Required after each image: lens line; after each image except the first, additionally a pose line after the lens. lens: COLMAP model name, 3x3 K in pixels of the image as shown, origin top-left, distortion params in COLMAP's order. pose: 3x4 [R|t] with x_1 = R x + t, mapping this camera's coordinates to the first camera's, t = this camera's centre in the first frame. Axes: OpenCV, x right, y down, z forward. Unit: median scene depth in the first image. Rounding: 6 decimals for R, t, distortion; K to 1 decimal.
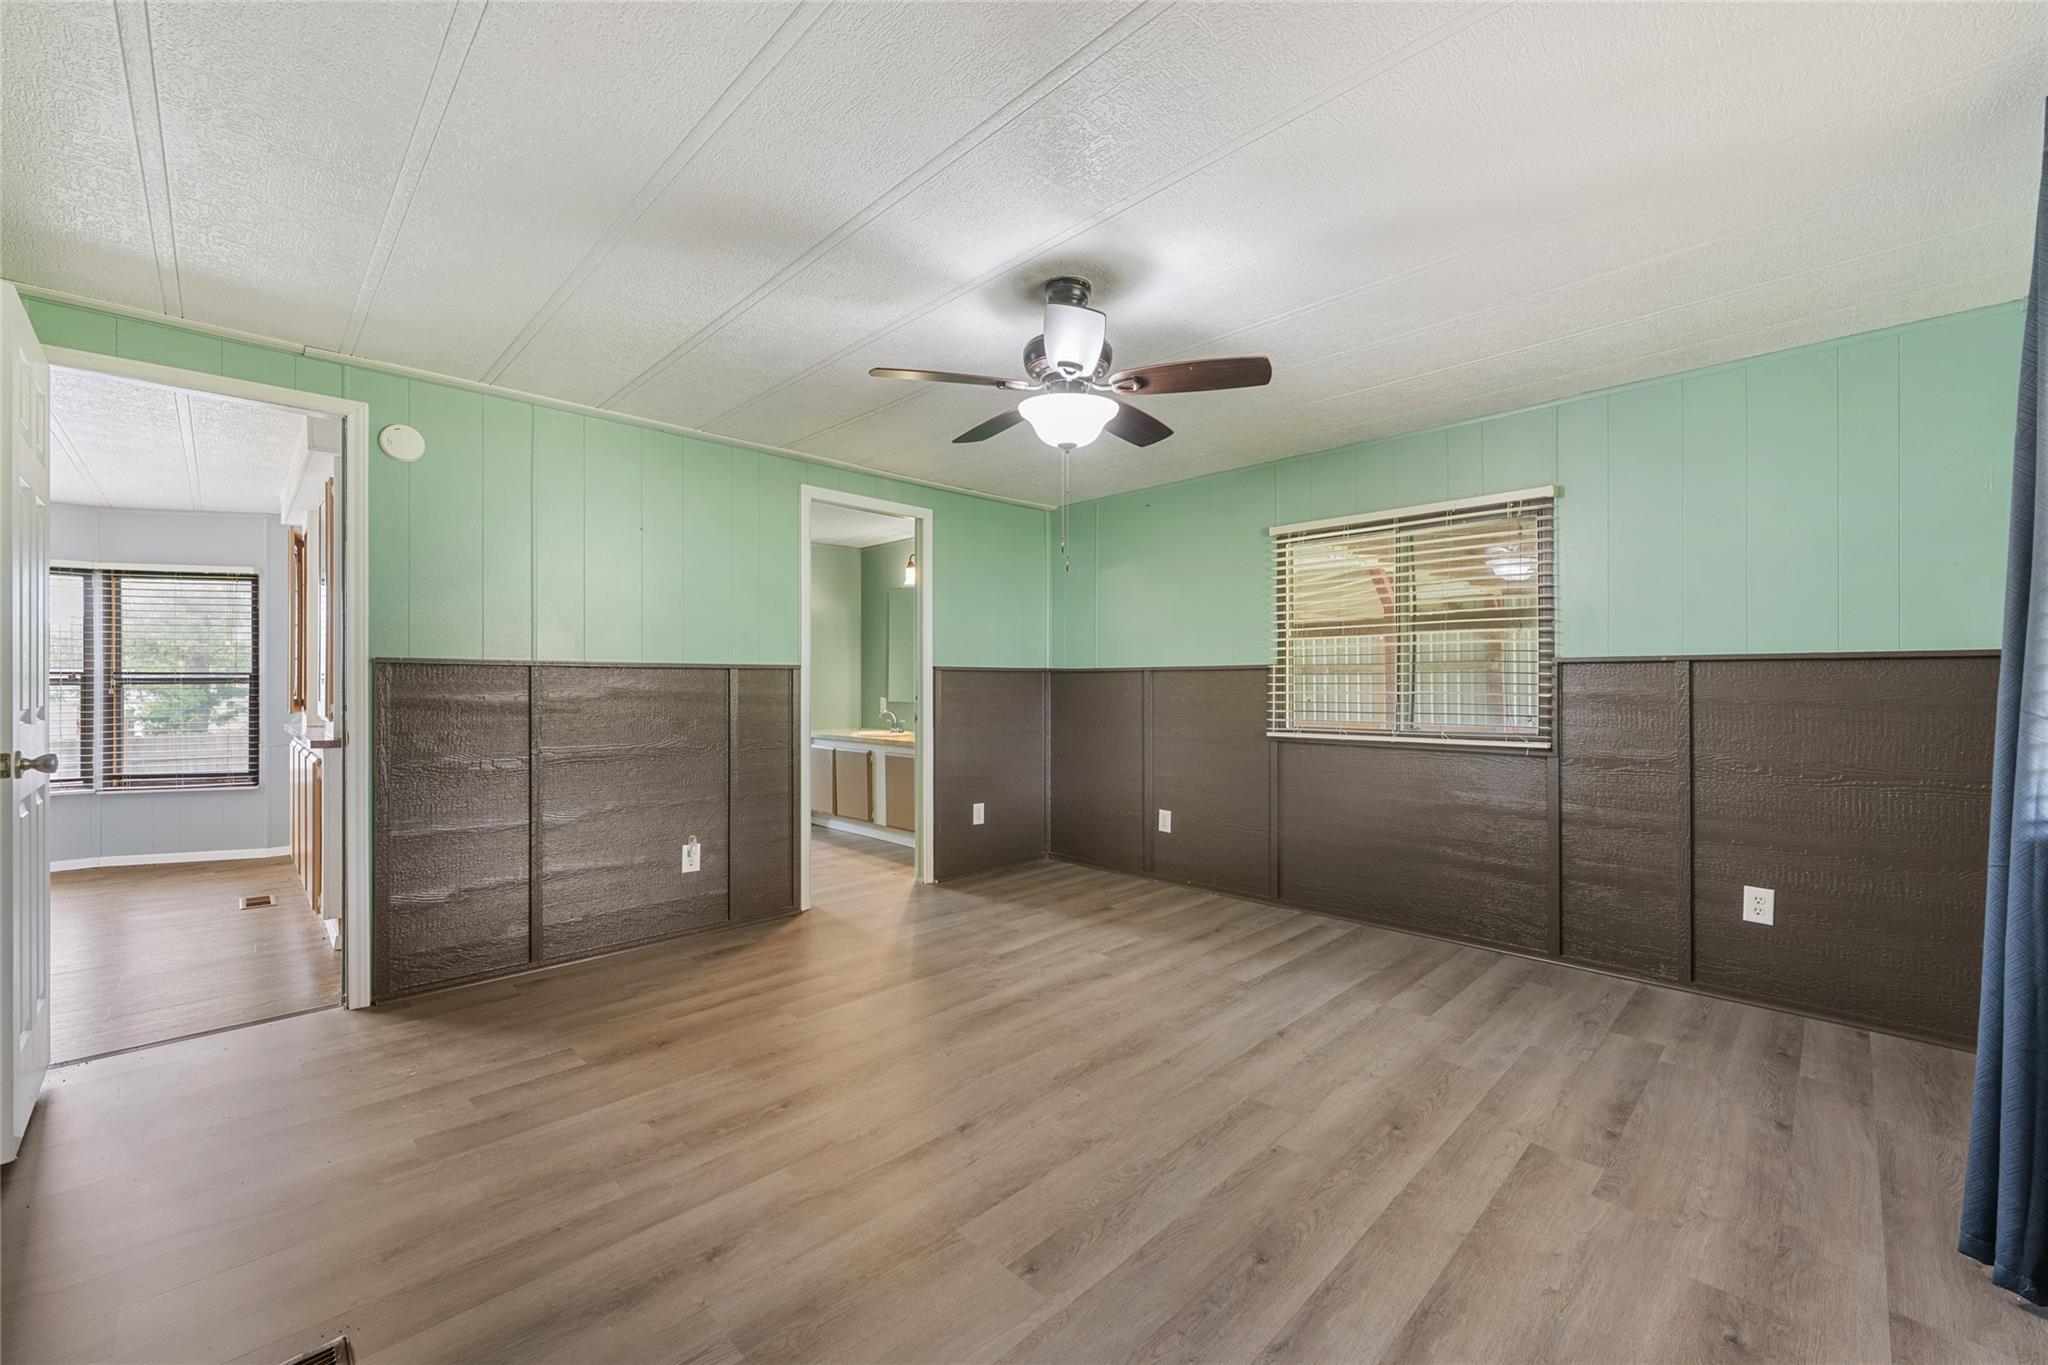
lens RADIAL K [[815.7, 0, 1051.4], [0, 815.7, 670.6], [0, 0, 1]] dist [-0.001889, -0.000010]
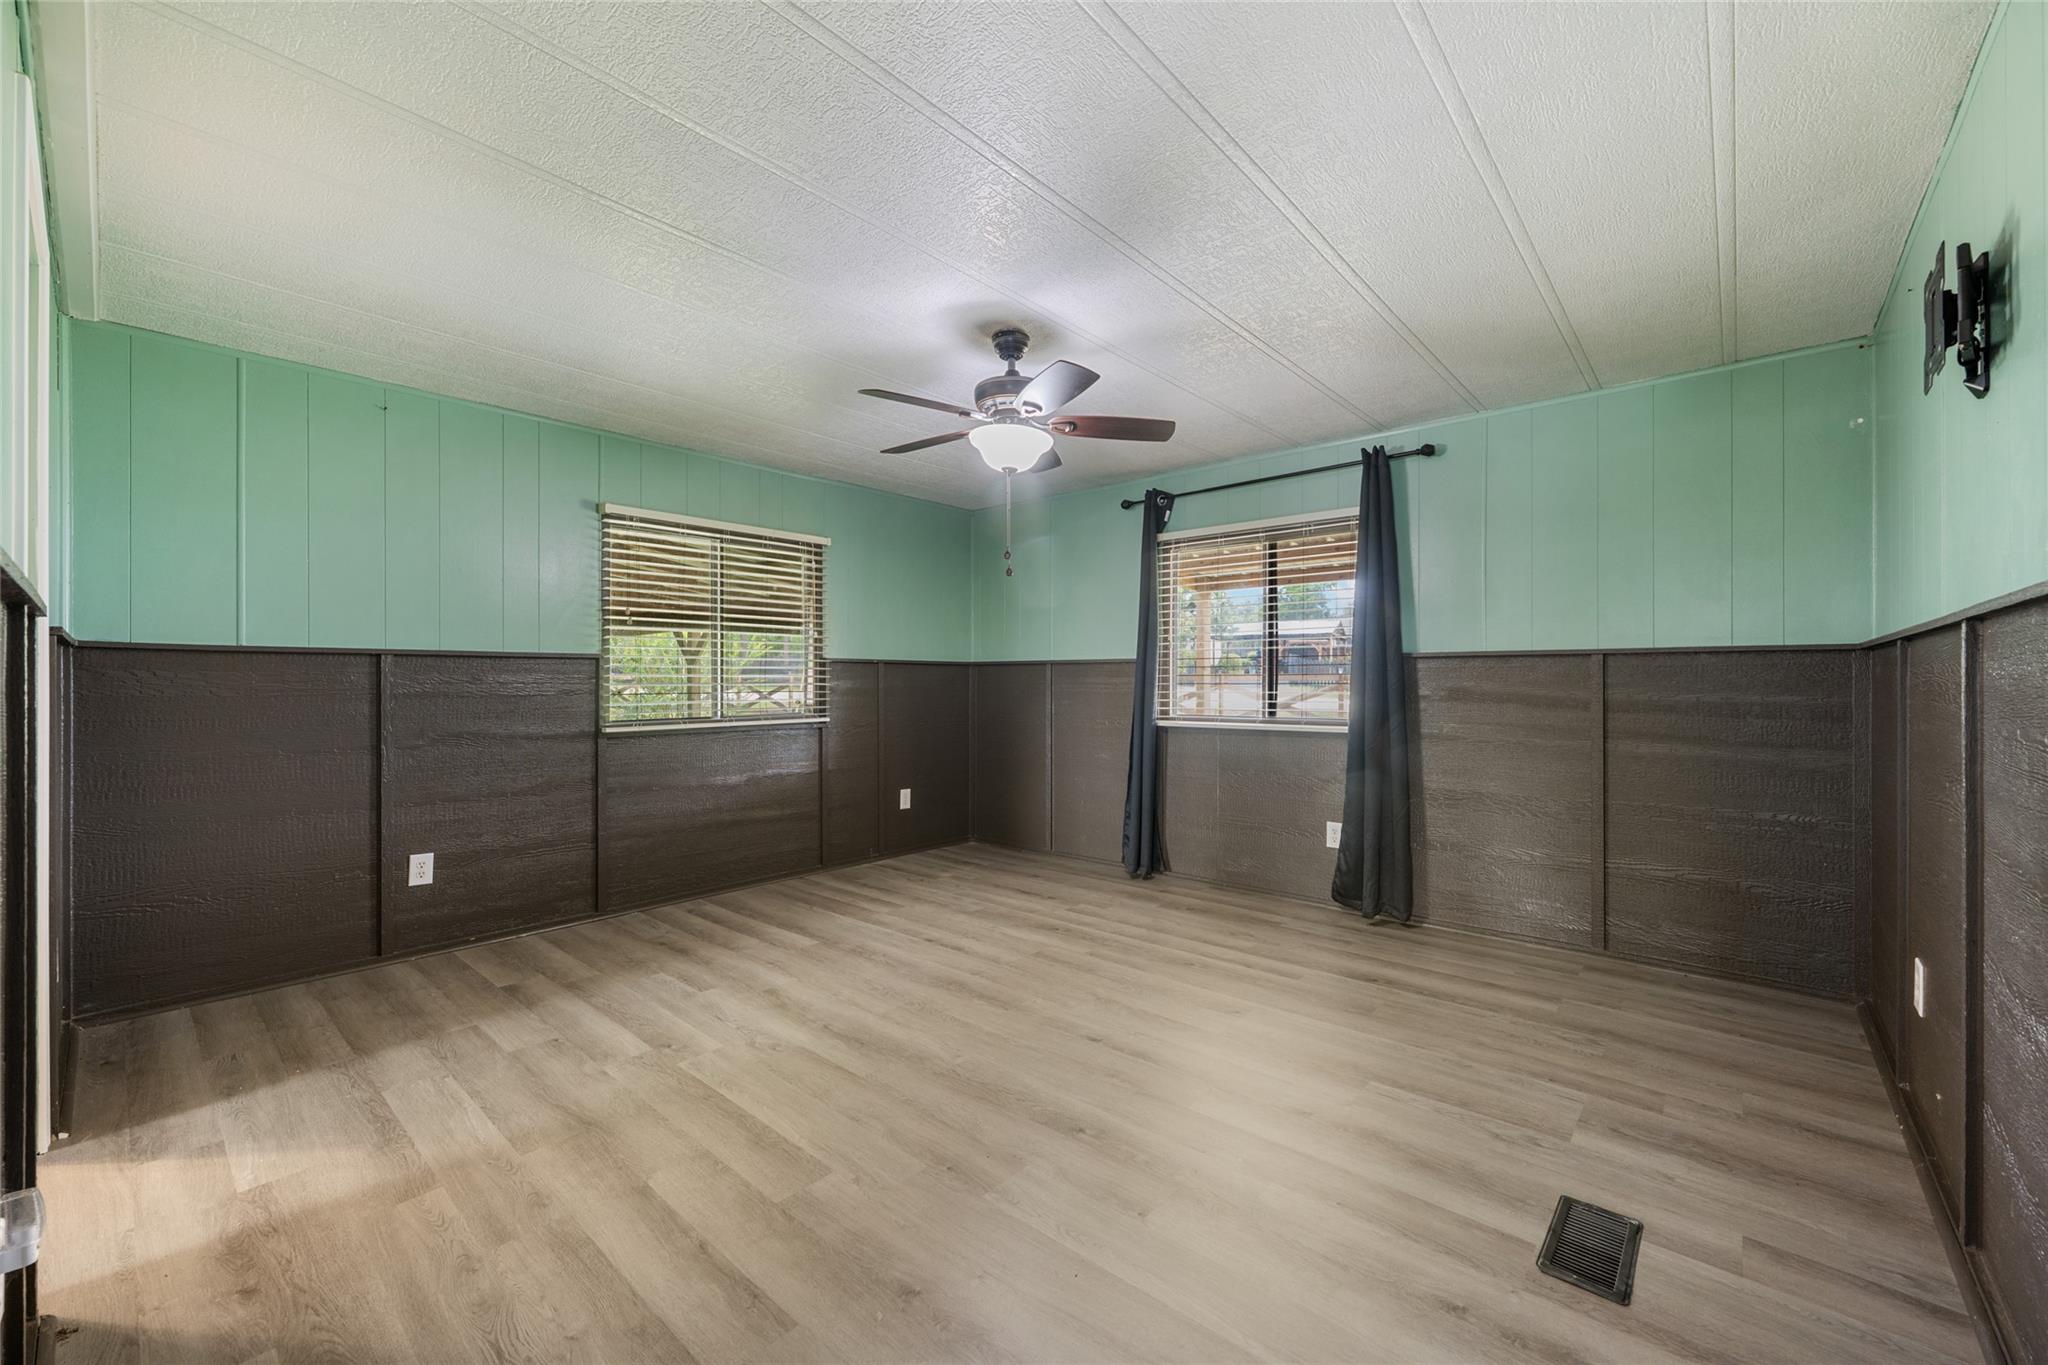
lens RADIAL K [[815.7, 0, 994.1], [0, 815.7, 671.7], [0, 0, 1]] dist [-0.001889, -0.000010]
pose [[-0.037981, 0.012749, 0.999197, -0.805410], [-0.015413, 0.999792, -0.013342, 0.021727], [-0.999160, -0.015908, -0.037776, 0.738035]]
